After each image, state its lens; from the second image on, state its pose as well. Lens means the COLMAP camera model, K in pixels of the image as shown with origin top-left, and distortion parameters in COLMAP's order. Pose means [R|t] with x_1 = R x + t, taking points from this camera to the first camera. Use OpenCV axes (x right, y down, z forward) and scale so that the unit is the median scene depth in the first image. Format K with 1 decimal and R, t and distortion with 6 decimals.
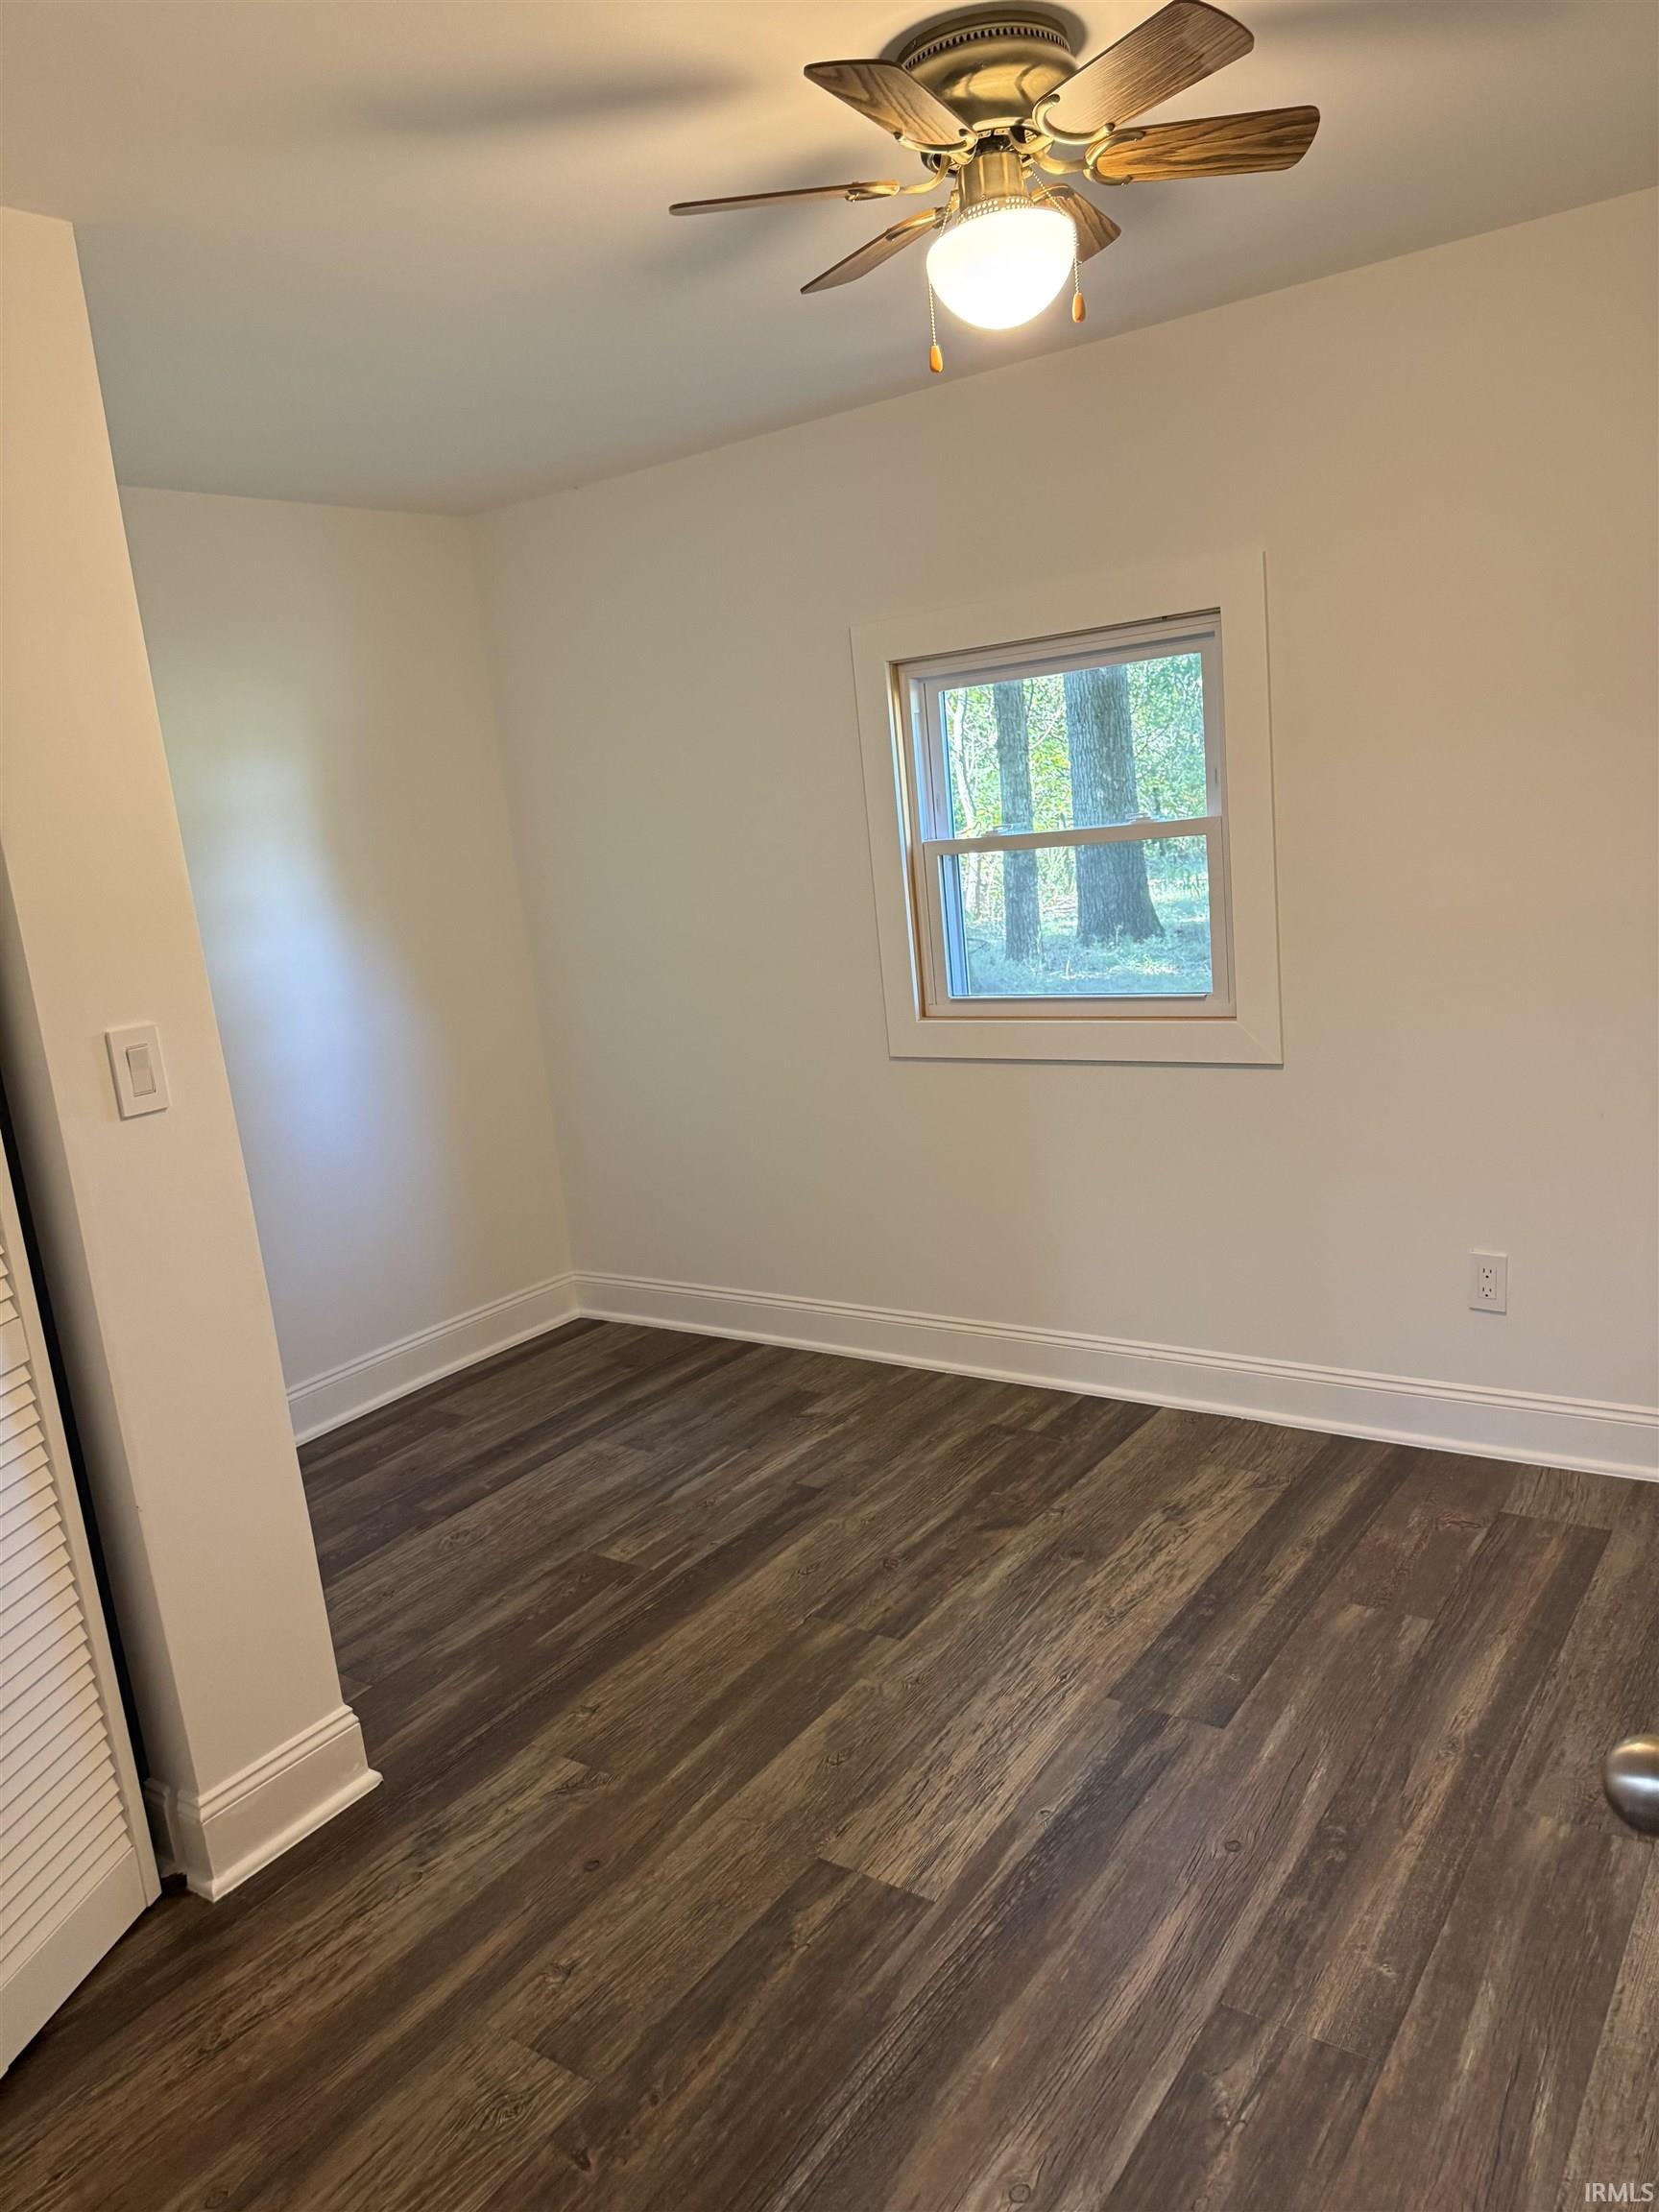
lens RADIAL K [[1568.3, 0, 819.6], [0, 1568.3, 1110.8], [0, 0, 1]] dist [-0.040540, -0.020733]
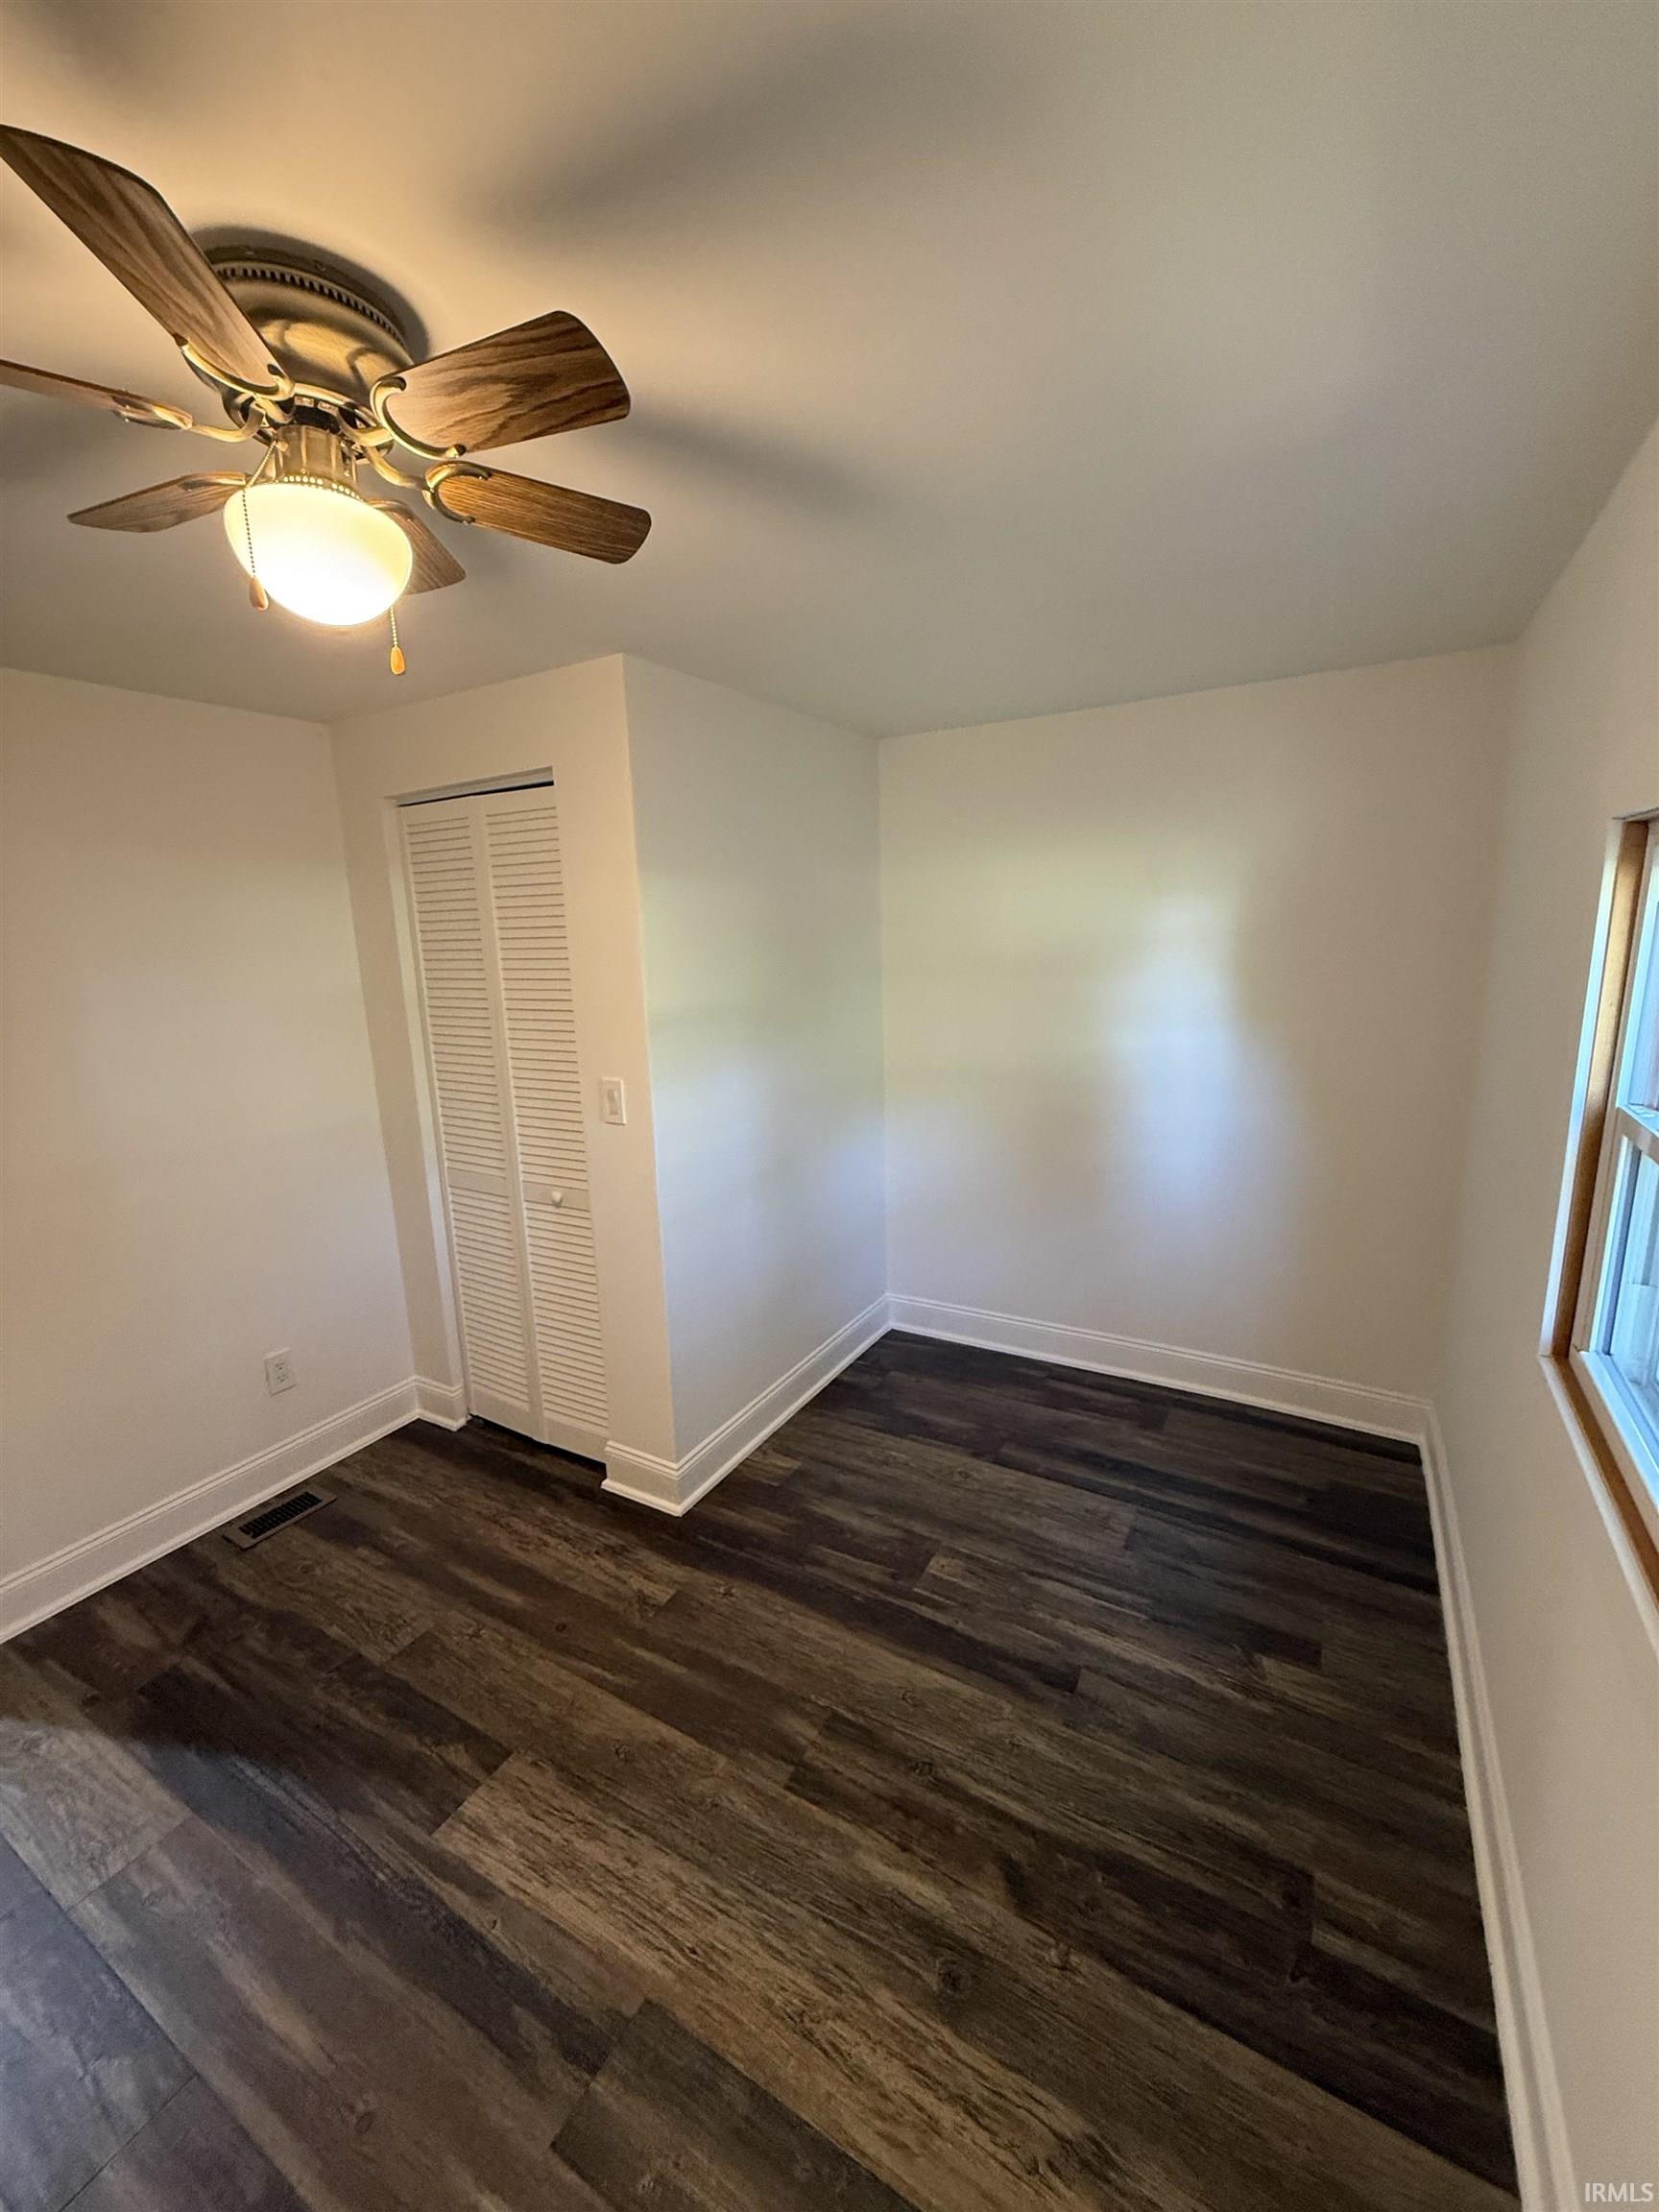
lens RADIAL K [[900.7, 0, 813.3], [0, 900.7, 1097.6], [0, 0, 1]] dist [-0.001724, 0.000632]
pose [[0.084414, 0.301551, -0.949706, 0.508932], [-0.174458, 0.942859, 0.283870, -0.302362], [0.981039, 0.141722, 0.132199, 0.867389]]
